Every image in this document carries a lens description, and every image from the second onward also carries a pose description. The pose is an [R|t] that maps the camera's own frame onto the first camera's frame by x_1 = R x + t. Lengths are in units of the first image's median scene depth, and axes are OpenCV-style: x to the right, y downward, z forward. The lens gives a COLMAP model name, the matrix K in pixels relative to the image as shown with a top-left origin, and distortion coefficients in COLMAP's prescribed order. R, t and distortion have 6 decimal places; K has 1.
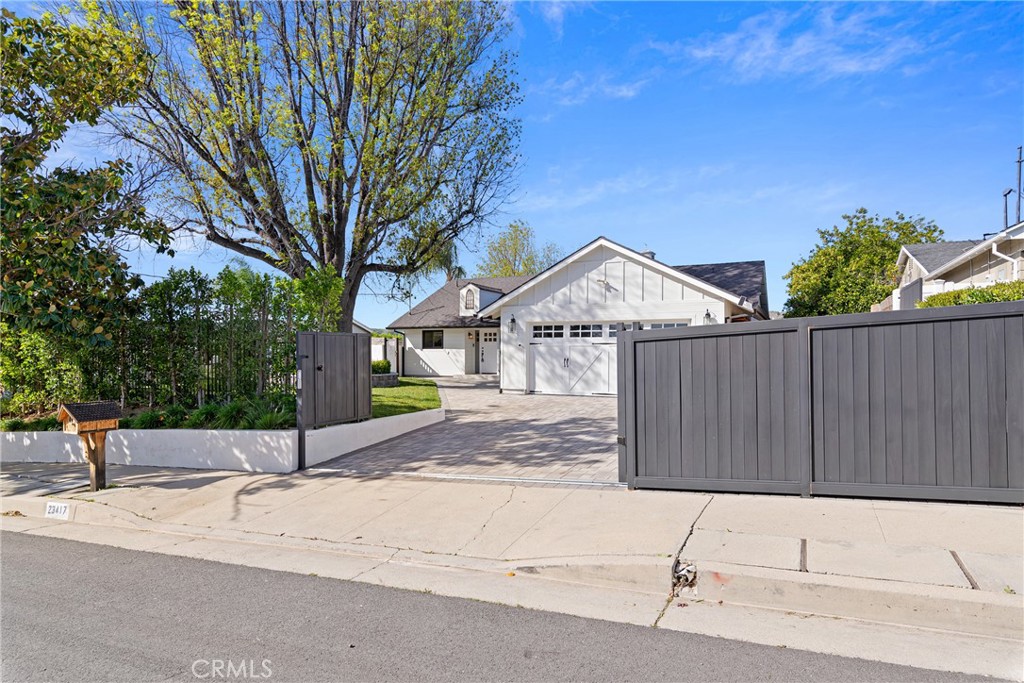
lens RADIAL K [[585.4, 0, 513.7], [0, 585.4, 353.6], [0, 0, 1]] dist [0.001777, -0.000096]
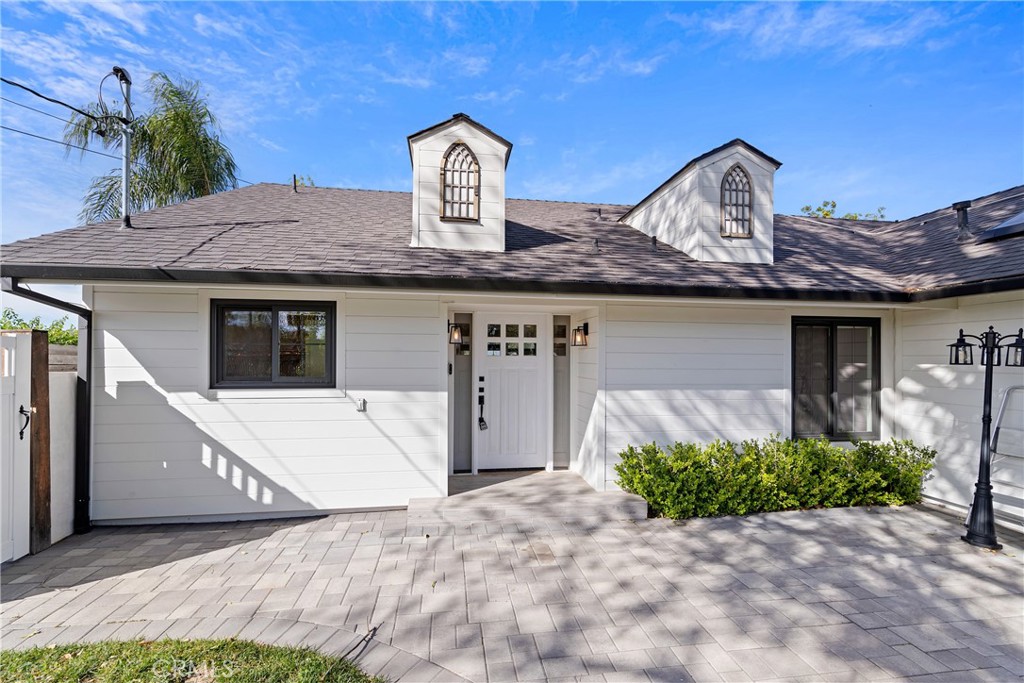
lens RADIAL K [[440.9, 0, 511.6], [0, 440.9, 356.5], [0, 0, 1]] dist [0.001321, -0.000391]
pose [[0.824392, 0.007634, 0.565968, -0.265756], [-0.005868, 0.999971, -0.004940, -0.032353], [-0.565989, 0.000751, 0.824412, 1.377720]]
